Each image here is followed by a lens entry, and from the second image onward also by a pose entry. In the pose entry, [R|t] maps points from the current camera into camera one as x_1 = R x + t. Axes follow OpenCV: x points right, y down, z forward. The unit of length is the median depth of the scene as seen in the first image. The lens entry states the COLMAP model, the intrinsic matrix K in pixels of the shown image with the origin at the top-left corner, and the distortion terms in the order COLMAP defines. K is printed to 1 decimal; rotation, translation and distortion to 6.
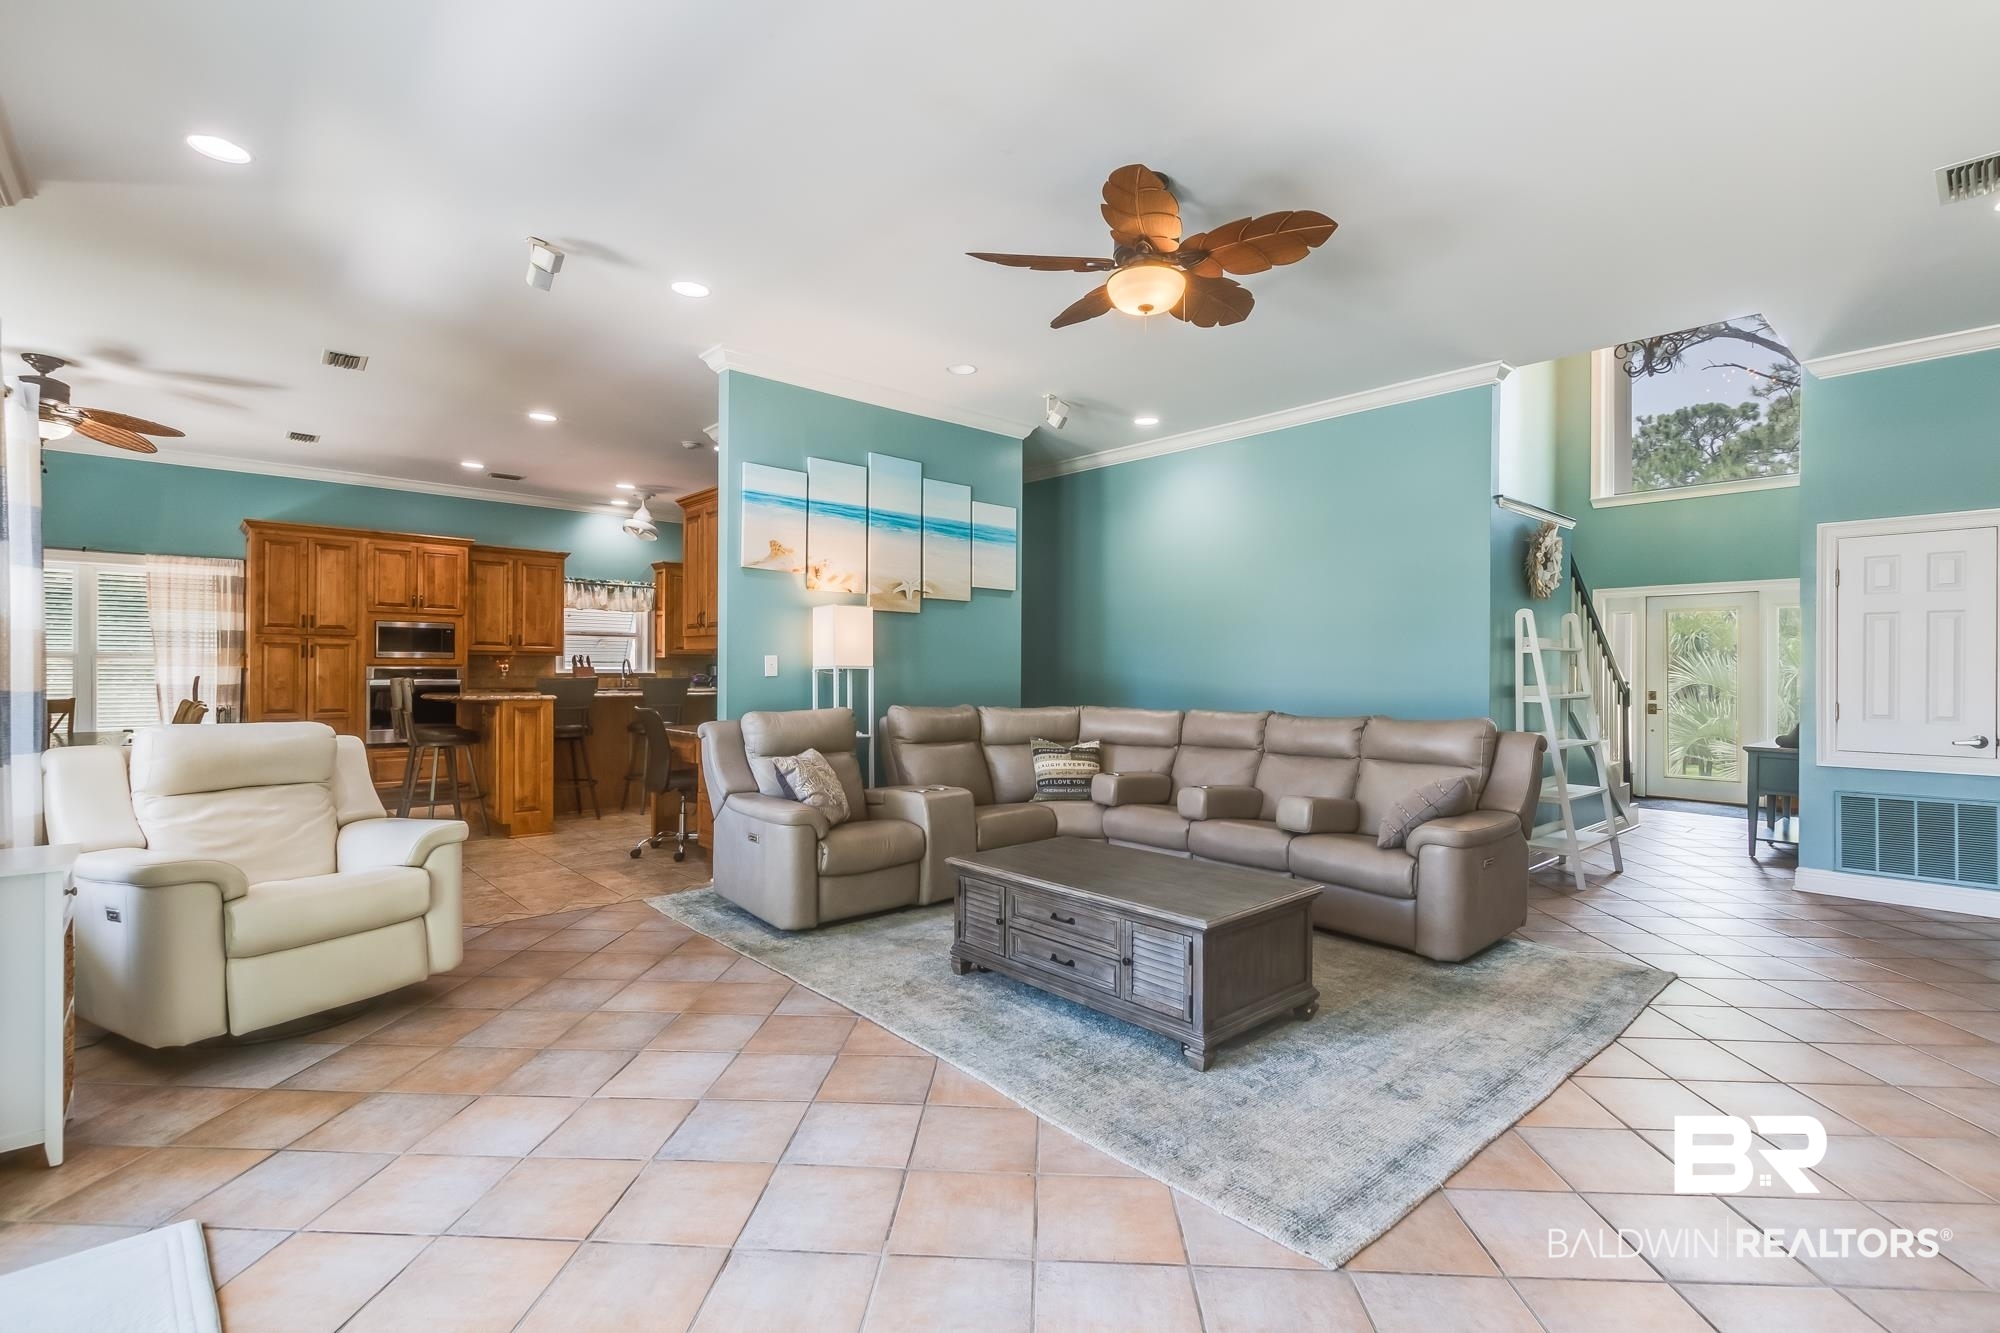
lens RADIAL K [[916.8, 0, 1030.7], [0, 916.8, 674.6], [0, 0, 1]] dist [0.004556, -0.001170]
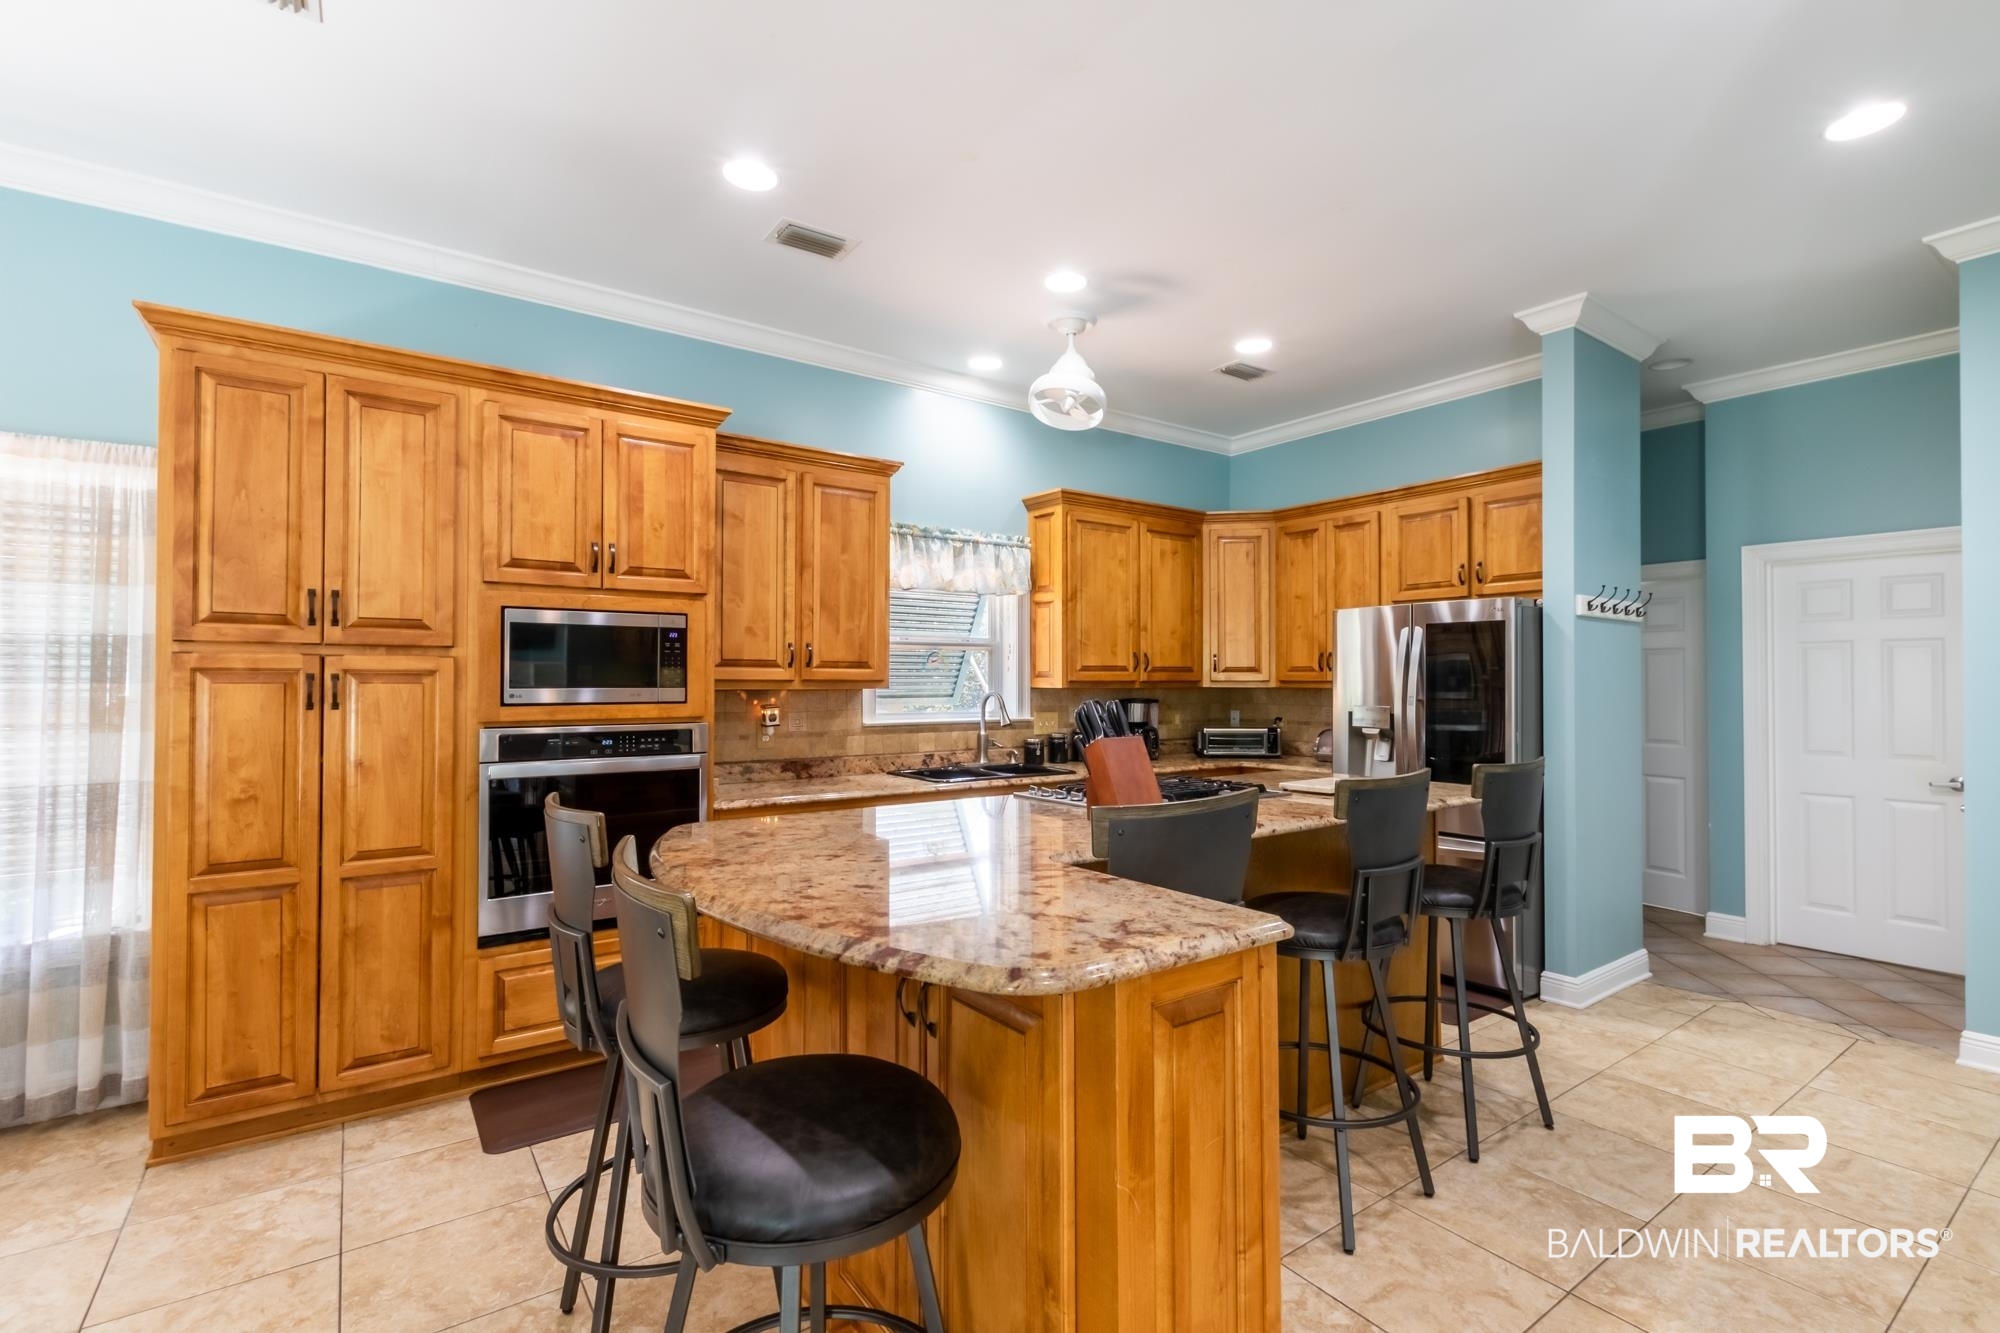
lens RADIAL K [[916.8, 0, 1016.8], [0, 916.8, 672.4], [0, 0, 1]] dist [0.004556, -0.001170]
pose [[0.992349, -0.008479, -0.123174, -0.460345], [0.006671, 0.999864, -0.015078, -0.024858], [0.123285, 0.014141, 0.992271, 0.656605]]
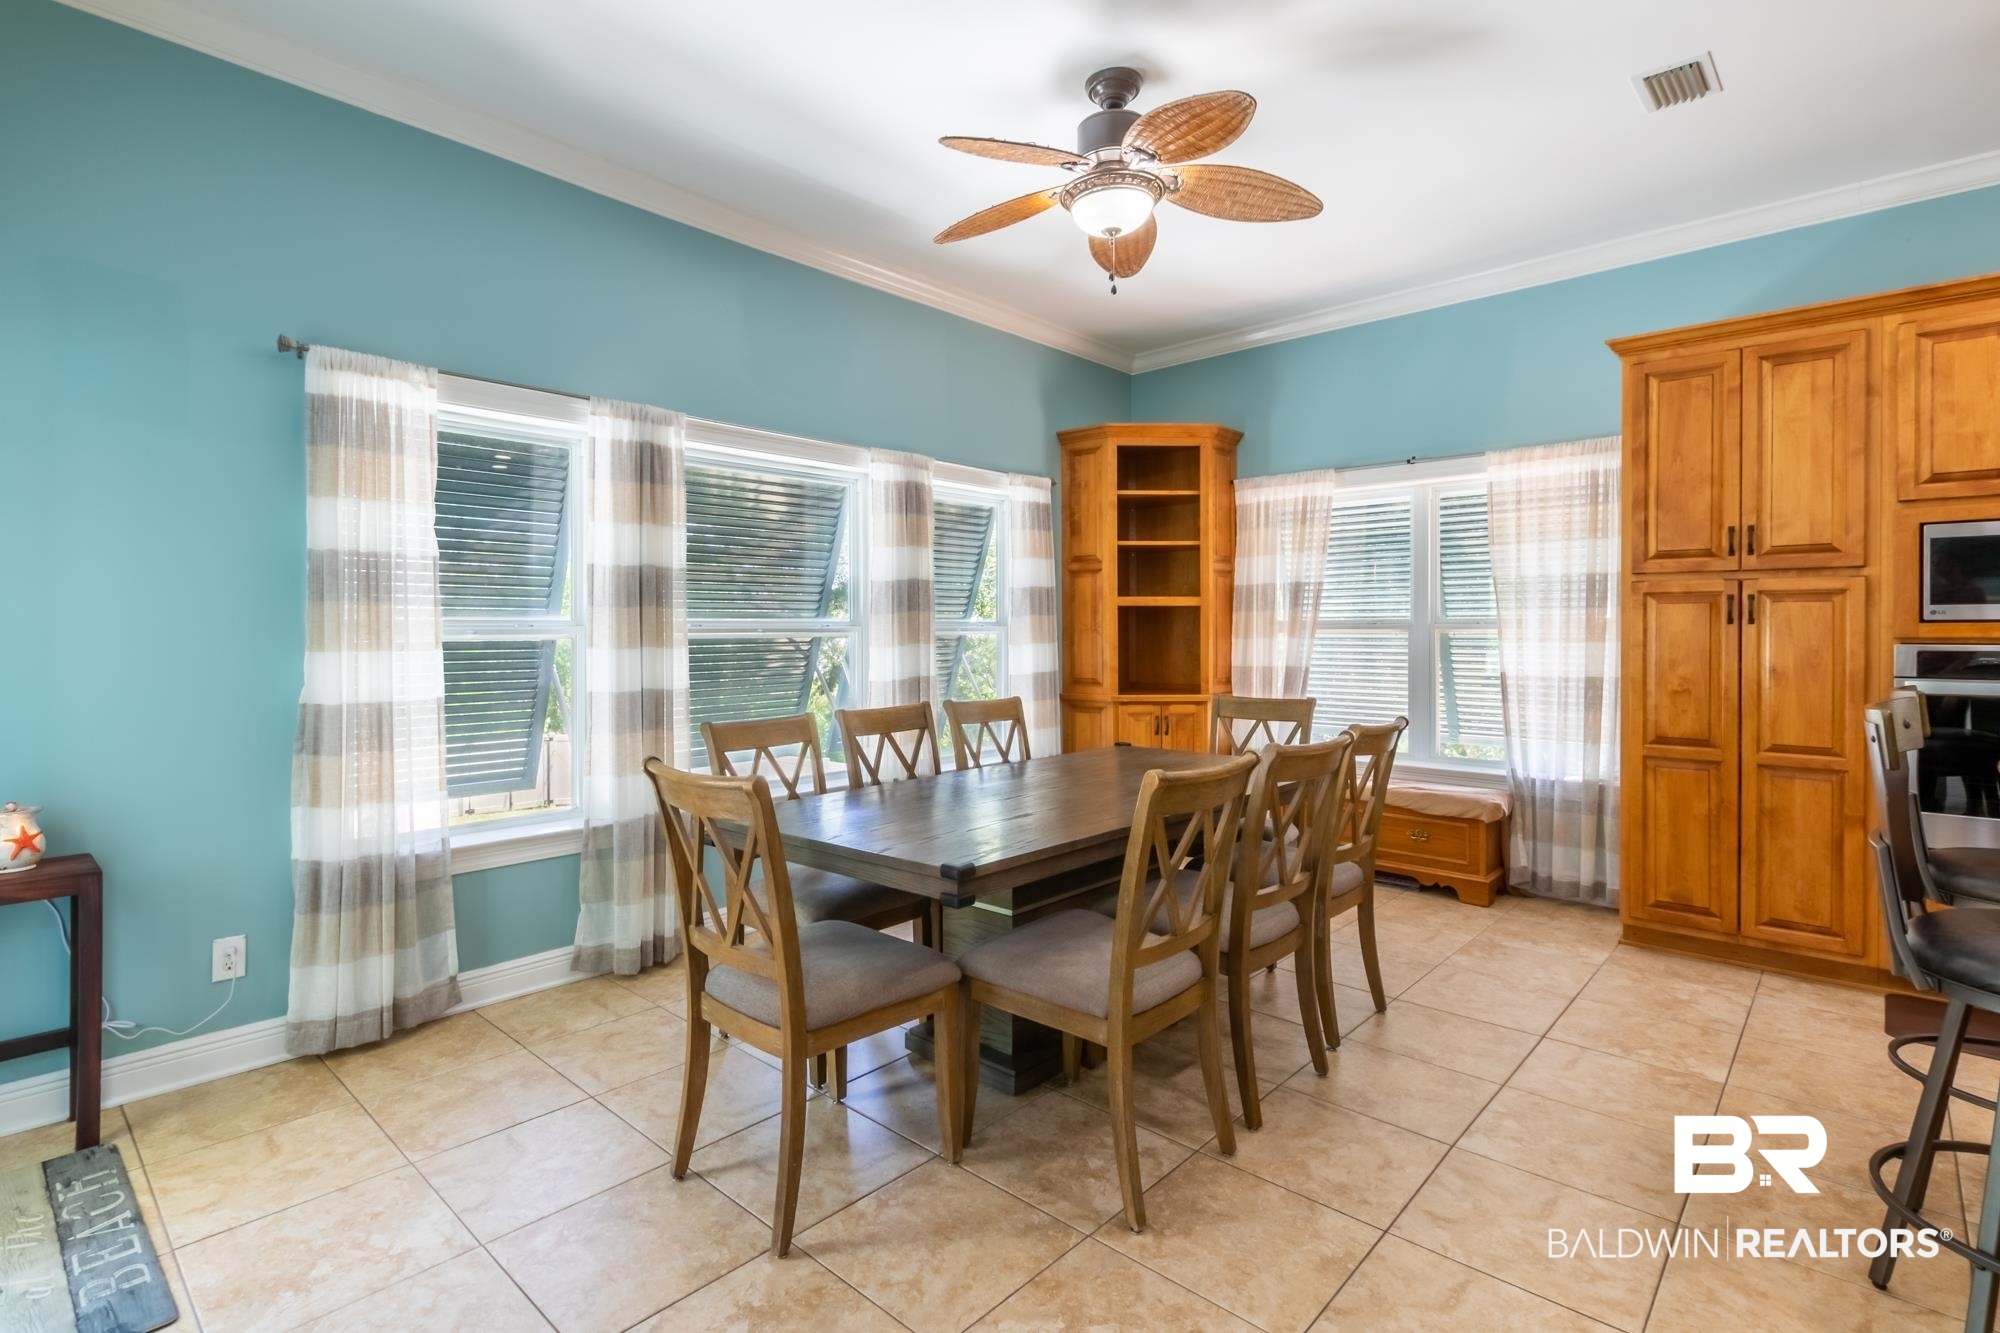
lens RADIAL K [[948.7, 0, 960.7], [0, 948.7, 636.5], [0, 0, 1]] dist [-0.007524, -0.001188]
pose [[0.062598, 0.000441, -0.998039, -0.351926], [0.000886, 0.999999, 0.000498, -0.012695], [0.998038, -0.000915, 0.062598, 0.582140]]
